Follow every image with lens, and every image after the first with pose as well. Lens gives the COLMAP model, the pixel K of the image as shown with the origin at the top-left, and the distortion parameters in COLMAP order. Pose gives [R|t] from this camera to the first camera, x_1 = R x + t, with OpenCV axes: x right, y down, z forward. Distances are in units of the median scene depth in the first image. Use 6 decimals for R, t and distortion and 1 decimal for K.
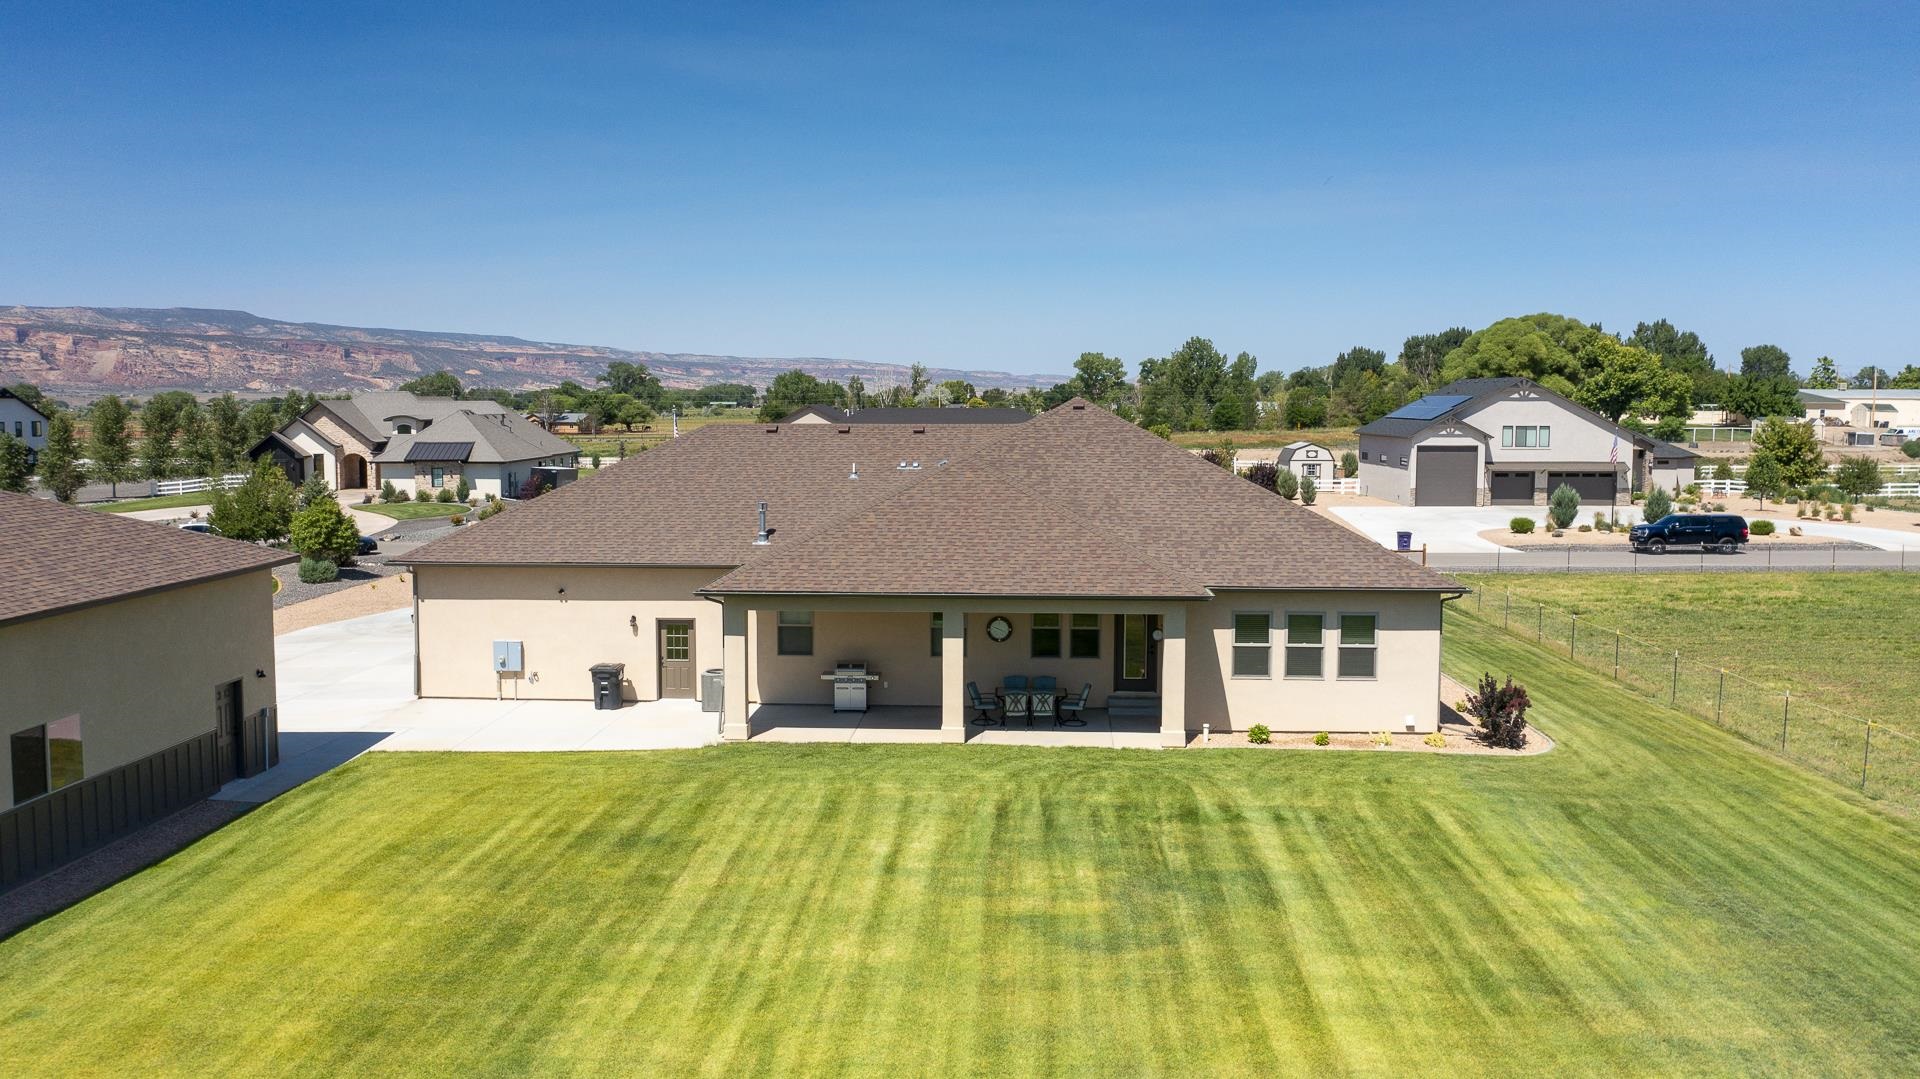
lens RADIAL K [[1520.7, 0, 955.2], [0, 1520.7, 520.2], [0, 0, 1]] dist [-0.017389, 0.005941]
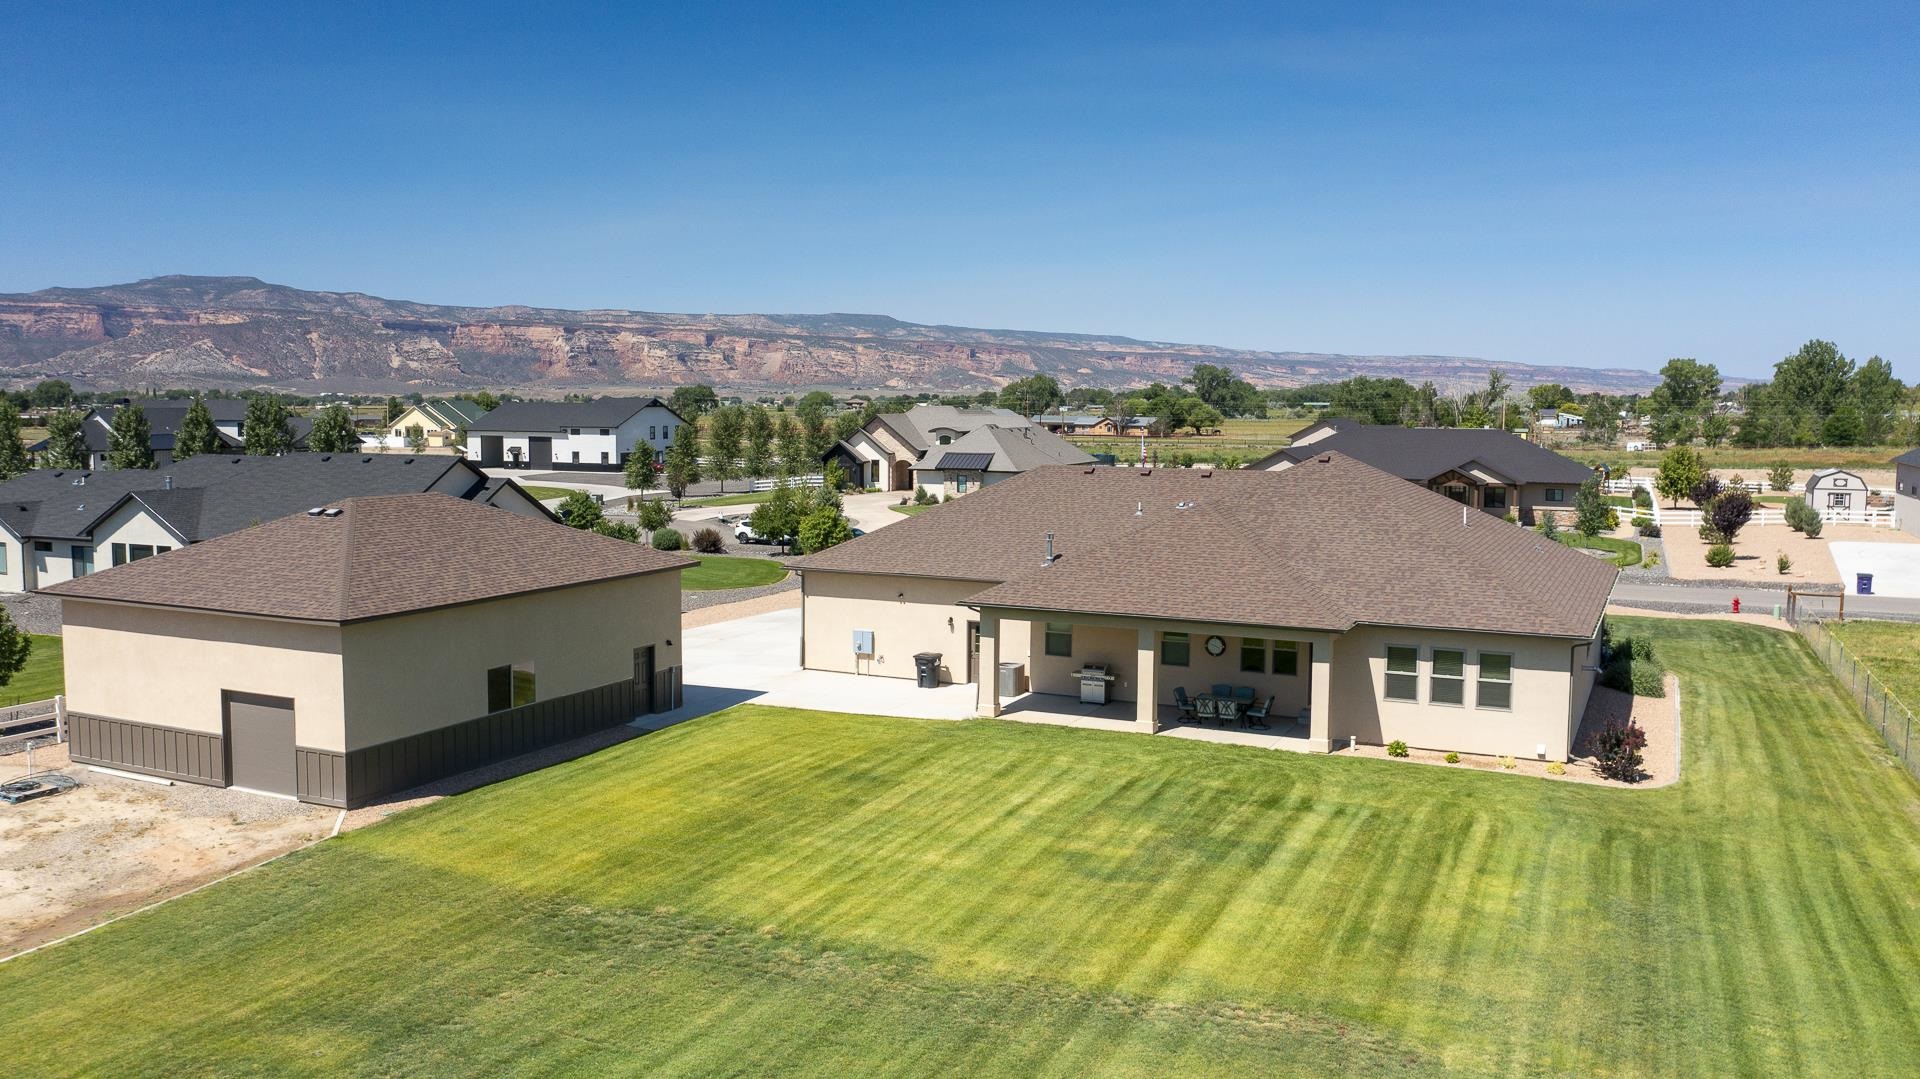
lens RADIAL K [[1520.7, 0, 955.2], [0, 1520.7, 520.2], [0, 0, 1]] dist [-0.017389, 0.005941]
pose [[0.924388, 0.034876, -0.379856, 0.332377], [-0.034447, 0.999375, 0.007929, -0.035429], [0.379895, 0.005756, 0.925012, -0.231578]]
